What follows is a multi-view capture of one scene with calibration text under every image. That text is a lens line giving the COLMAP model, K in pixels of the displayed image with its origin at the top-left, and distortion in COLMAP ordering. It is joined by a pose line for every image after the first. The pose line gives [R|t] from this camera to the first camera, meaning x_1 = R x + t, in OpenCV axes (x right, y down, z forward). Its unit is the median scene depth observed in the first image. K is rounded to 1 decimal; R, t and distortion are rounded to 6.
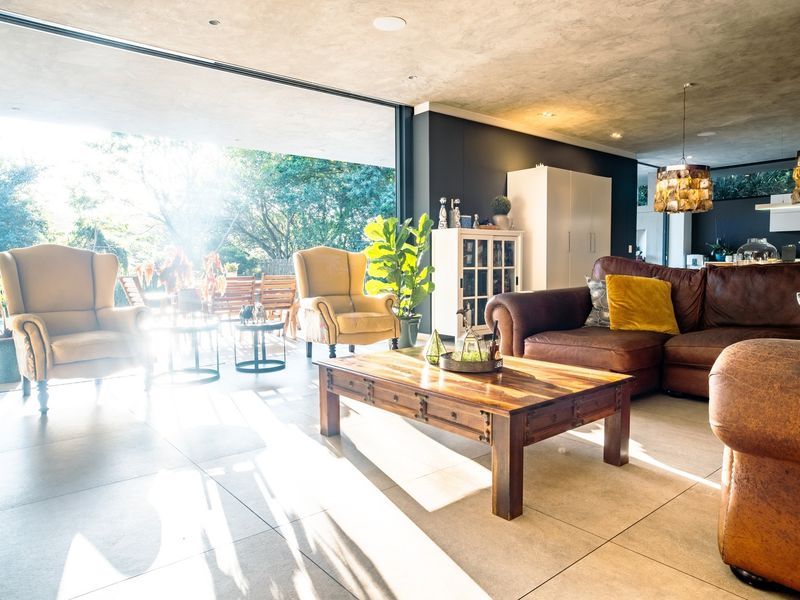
lens RADIAL K [[545.0, 0, 403.3], [0, 545.0, 299.3], [0, 0, 1]] dist [-0.025017, 0.018031]
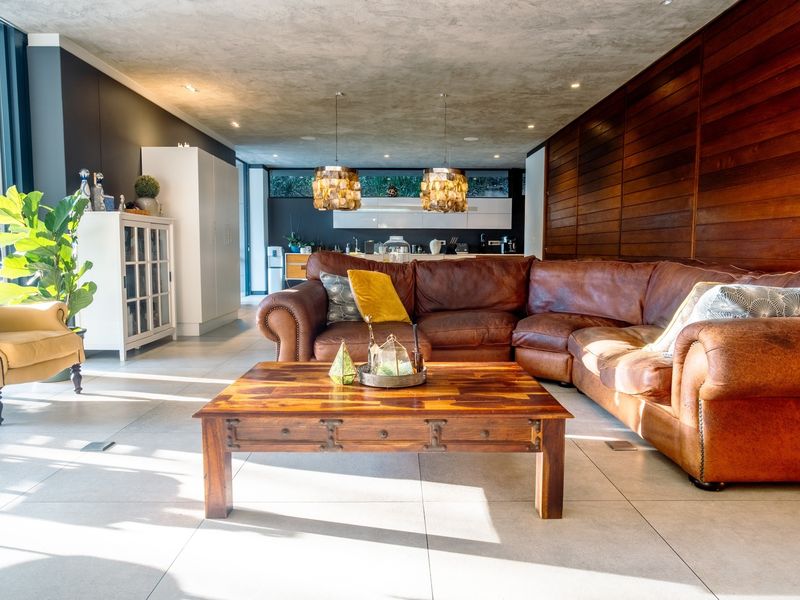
lens RADIAL K [[545.0, 0, 402.6], [0, 545.0, 299.5], [0, 0, 1]] dist [-0.025017, 0.018031]
pose [[0.625035, -0.062858, 0.778062, -0.277526], [0.045091, 0.997996, 0.044404, -0.023274], [-0.779294, 0.007330, 0.626616, 0.213737]]
